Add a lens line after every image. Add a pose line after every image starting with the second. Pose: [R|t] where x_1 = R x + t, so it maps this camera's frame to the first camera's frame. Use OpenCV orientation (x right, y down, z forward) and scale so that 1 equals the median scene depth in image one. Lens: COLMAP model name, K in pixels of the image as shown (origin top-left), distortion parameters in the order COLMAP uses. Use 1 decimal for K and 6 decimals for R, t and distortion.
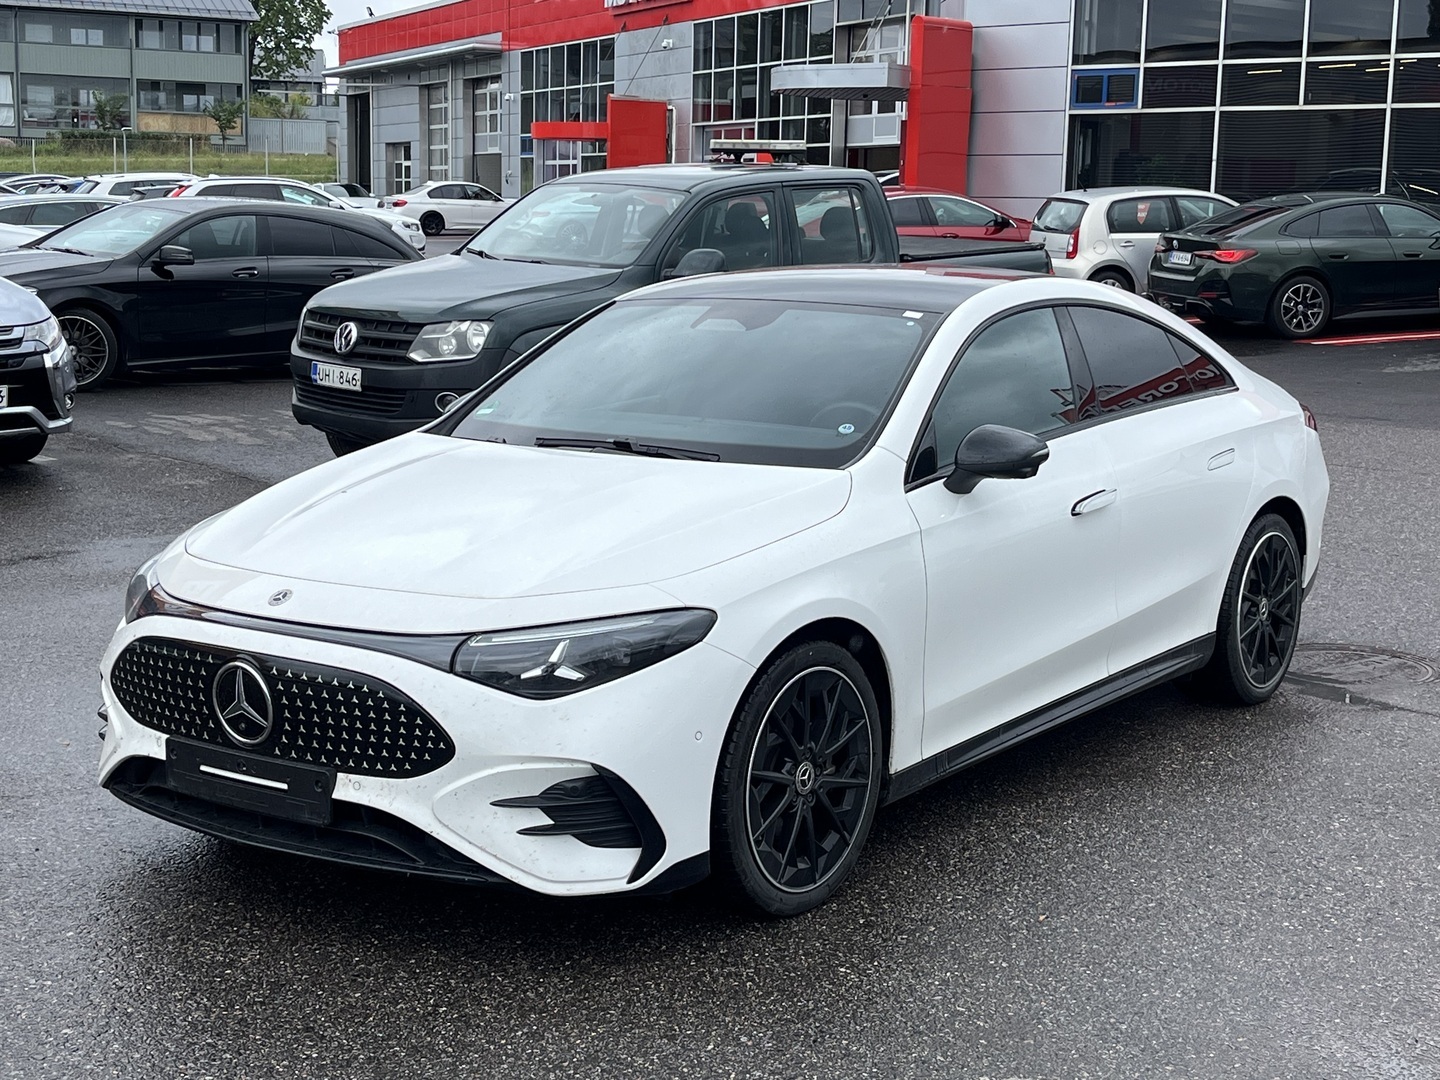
lens RADIAL K [[2148.3, 0, 725.8], [0, 2148.3, 538.6], [0, 0, 1]] dist [0.063036, 0.000000]
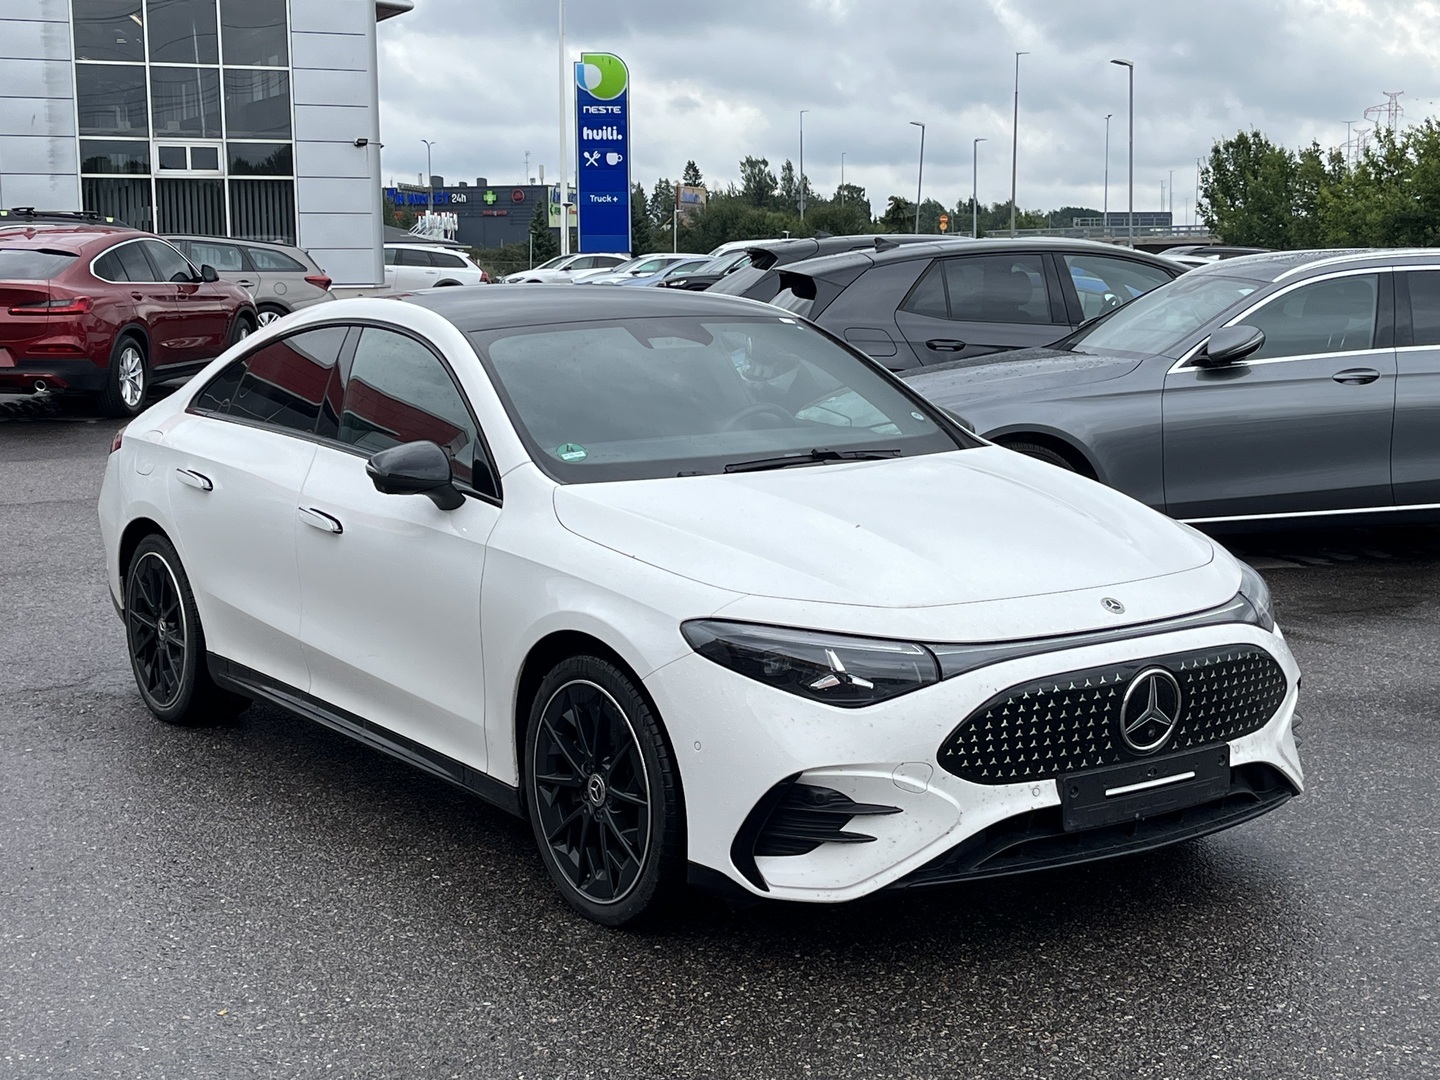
lens RADIAL K [[2148.3, 0, 717.3], [0, 2148.3, 538.6], [0, 0, 1]] dist [0.063036, 0.000000]
pose [[0.342797, -0.144500, 0.928229, -1.245643], [0.161872, 0.982405, 0.093154, -0.132245], [-0.925358, 0.118322, 0.360156, 0.832204]]
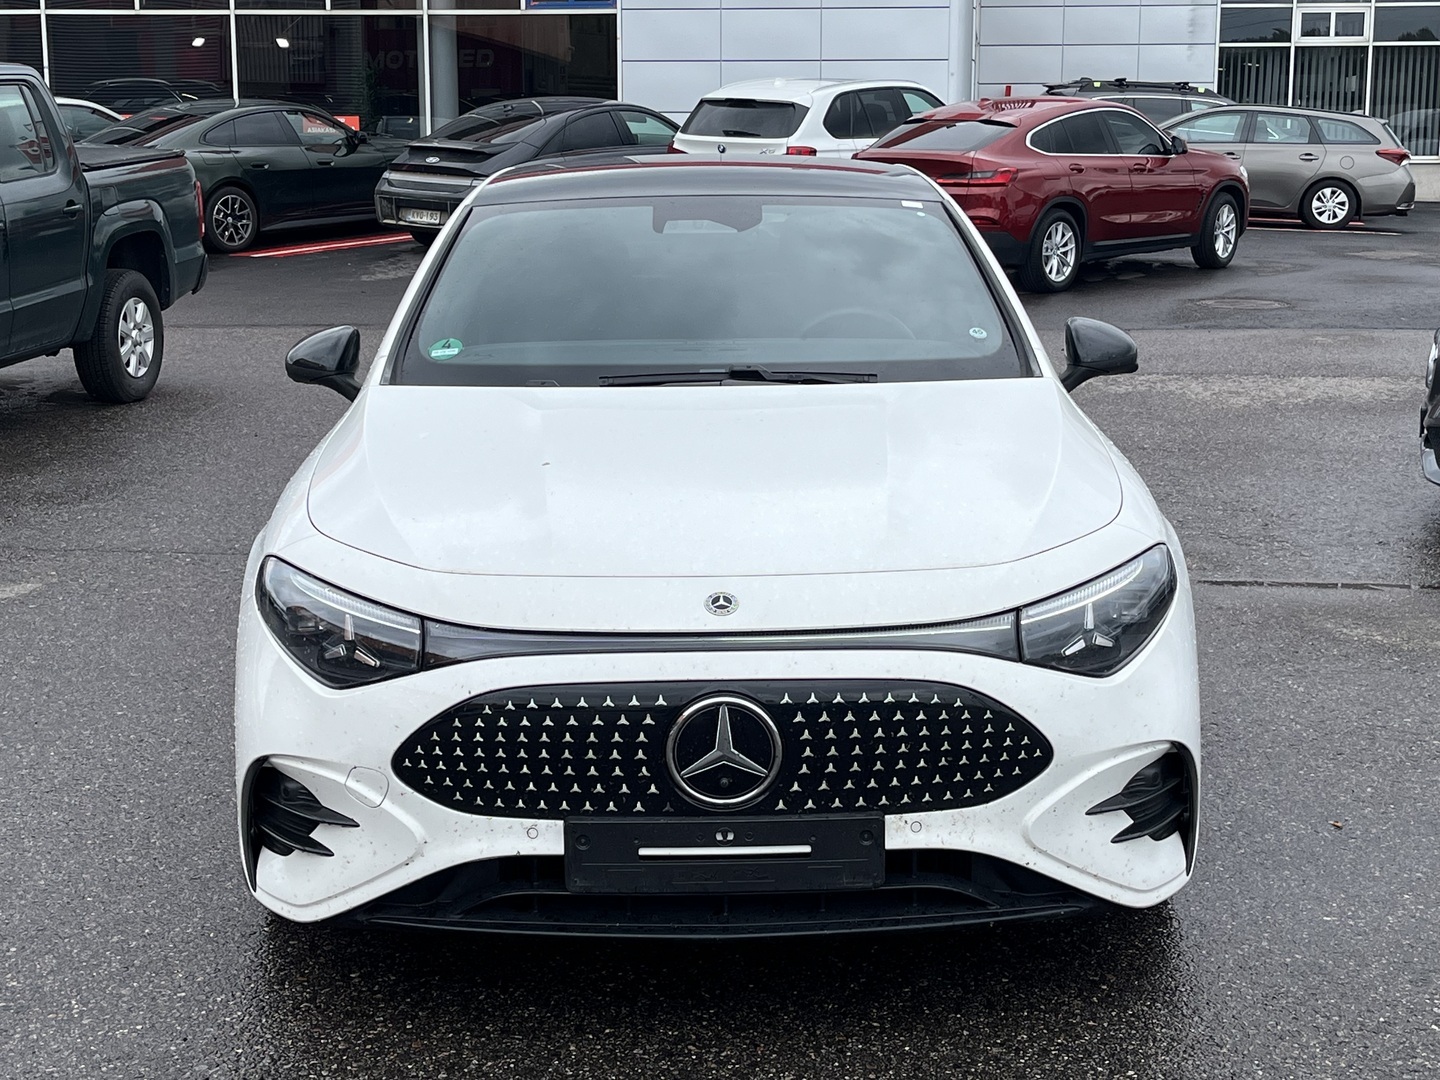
lens RADIAL K [[2148.3, 0, 720.3], [0, 2148.3, 532.8], [0, 0, 1]] dist [0.063036, 0.000000]
pose [[0.802248, -0.125393, 0.583673, -0.658511], [0.105417, 0.992084, 0.068241, -0.049112], [-0.587610, 0.006783, 0.809116, 0.414484]]
